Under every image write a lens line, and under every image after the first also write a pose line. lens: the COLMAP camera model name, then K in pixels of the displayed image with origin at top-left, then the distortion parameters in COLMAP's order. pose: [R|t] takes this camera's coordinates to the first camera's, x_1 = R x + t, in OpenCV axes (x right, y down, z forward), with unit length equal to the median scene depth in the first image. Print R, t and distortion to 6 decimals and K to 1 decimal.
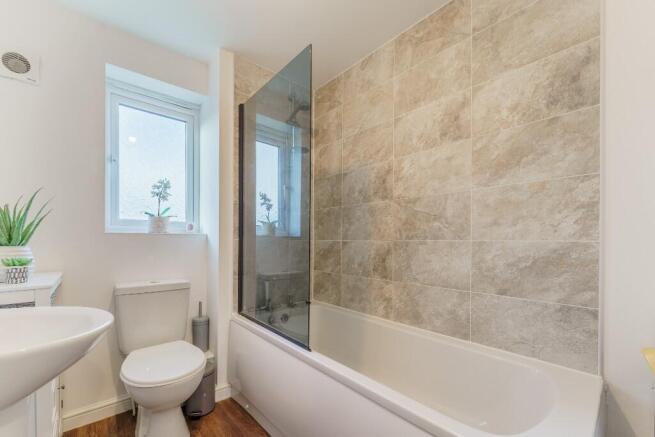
lens RADIAL K [[265.6, 0, 326.5], [0, 265.6, 240.5], [0, 0, 1]] dist [-0.002745, -0.000663]
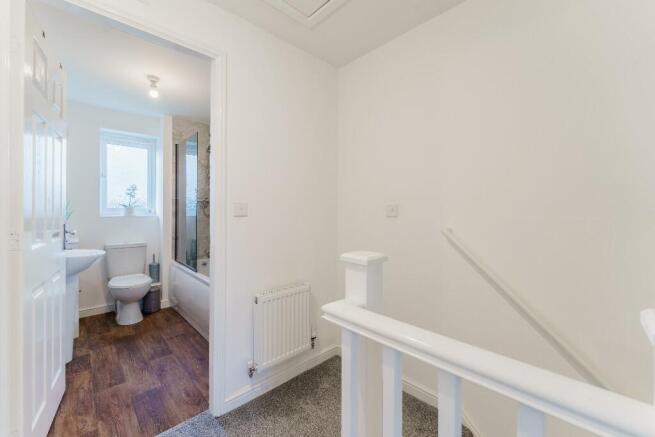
lens RADIAL K [[265.6, 0, 325.1], [0, 265.6, 212.8], [0, 0, 1]] dist [-0.002745, -0.000663]
pose [[0.999612, 0.003162, 0.027679, 0.637620], [-0.003258, 0.999989, 0.003419, -0.058413], [-0.027668, -0.003507, 0.999611, -0.827078]]
